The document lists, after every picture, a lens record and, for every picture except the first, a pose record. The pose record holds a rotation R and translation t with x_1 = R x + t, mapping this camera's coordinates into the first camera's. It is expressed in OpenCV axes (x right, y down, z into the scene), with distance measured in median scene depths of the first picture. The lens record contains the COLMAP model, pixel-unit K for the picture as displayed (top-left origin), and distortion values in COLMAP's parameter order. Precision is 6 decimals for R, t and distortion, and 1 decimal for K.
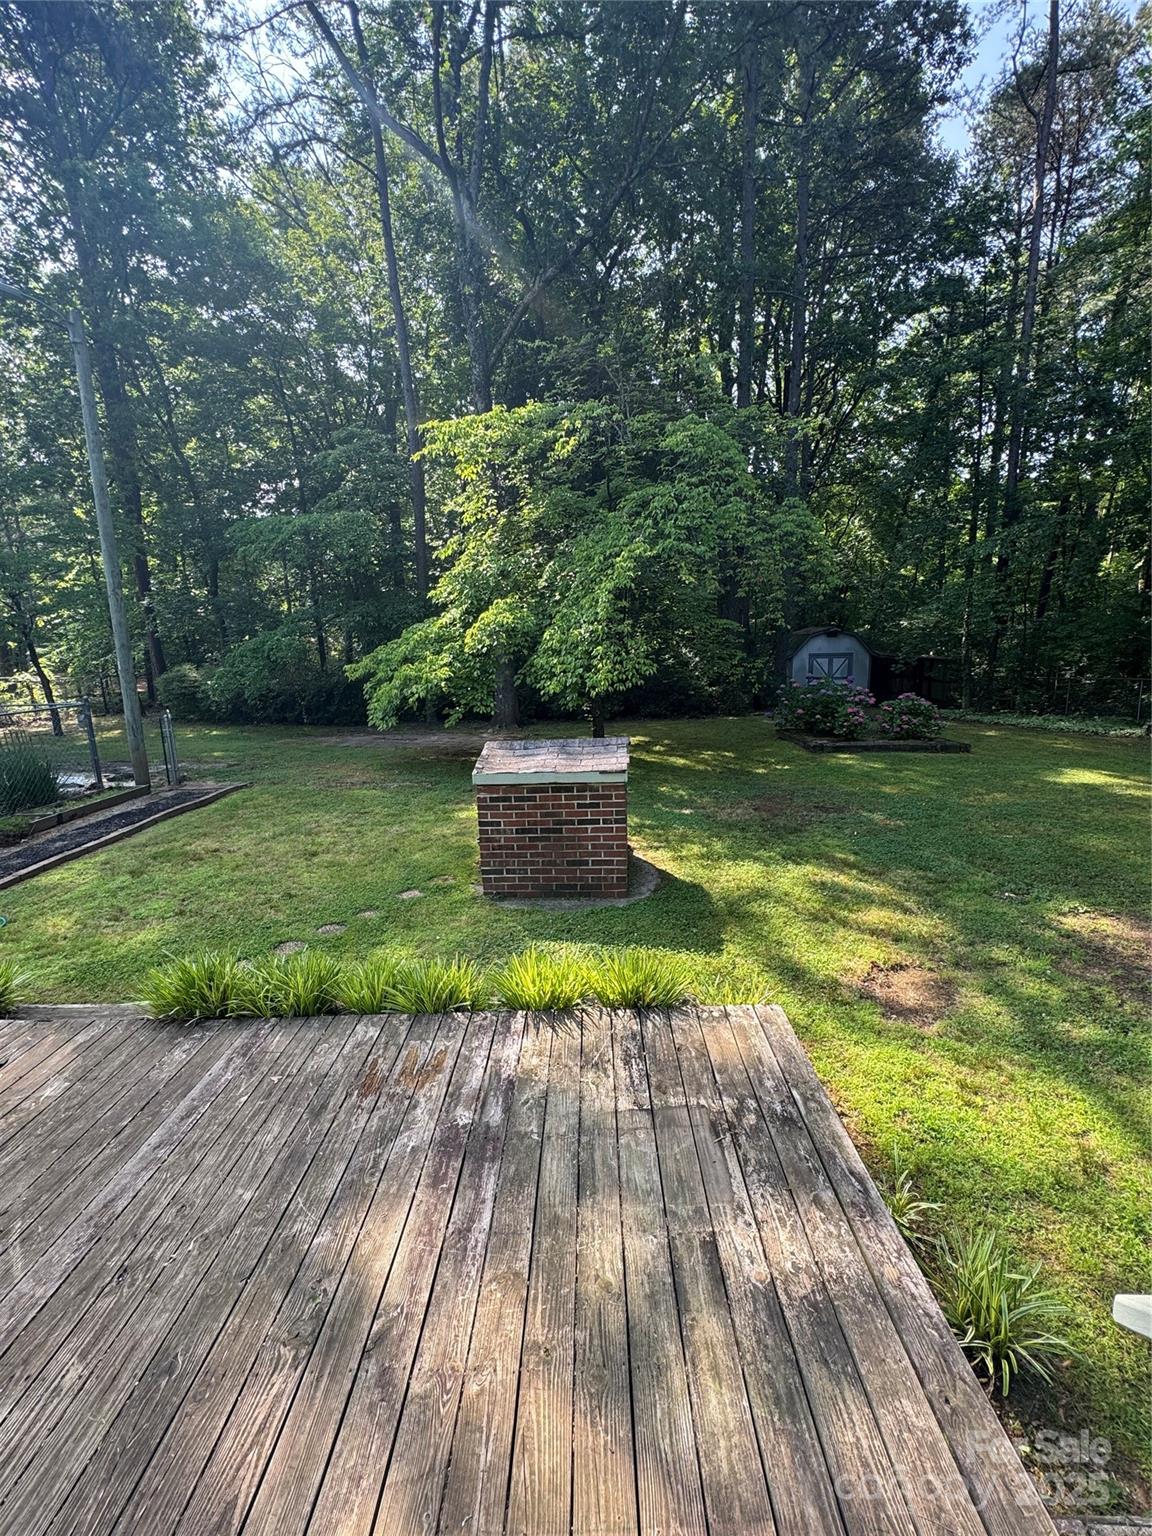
lens RADIAL K [[668.3, 0, 576.0], [0, 668.3, 768.0], [0, 0, 1]] dist [0.002195, 0.000145]
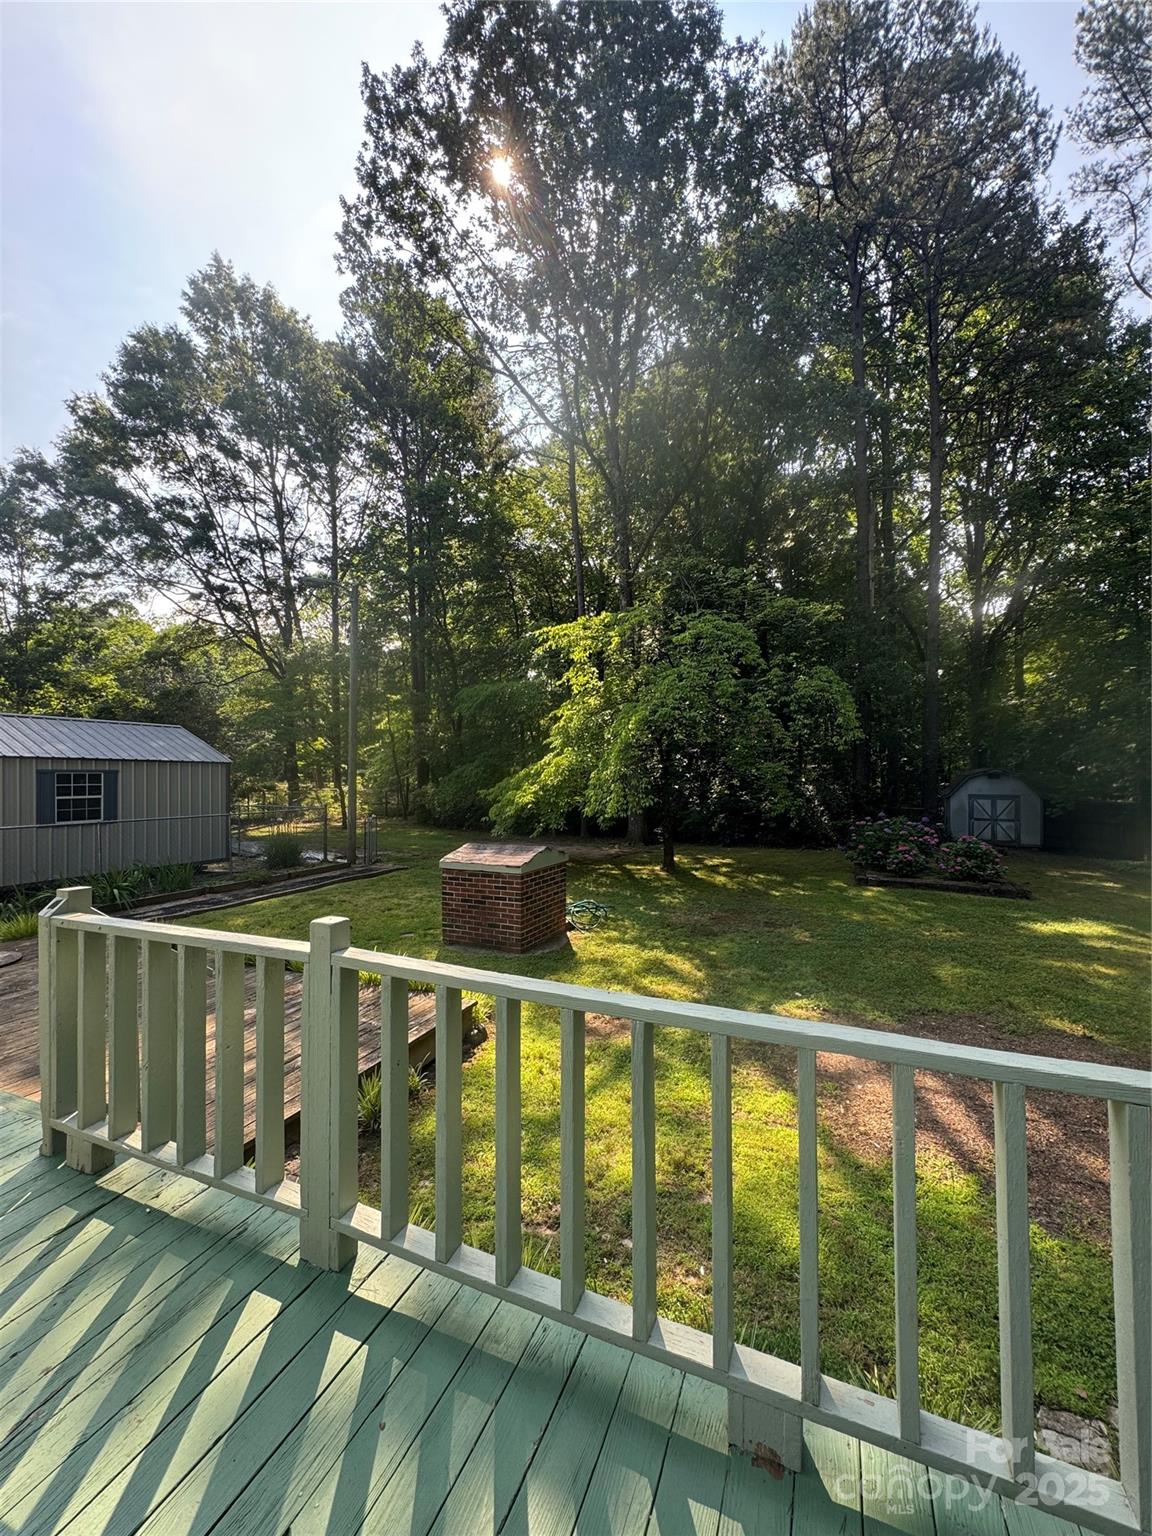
lens RADIAL K [[615.9, 0, 576.0], [0, 615.9, 768.0], [0, 0, 1]] dist [-0.000227, -0.000002]
pose [[0.925936, 0.021655, -0.377059, 0.390232], [-0.092941, 0.980718, -0.171911, 0.007574], [0.366066, 0.194223, 0.910095, -0.154703]]
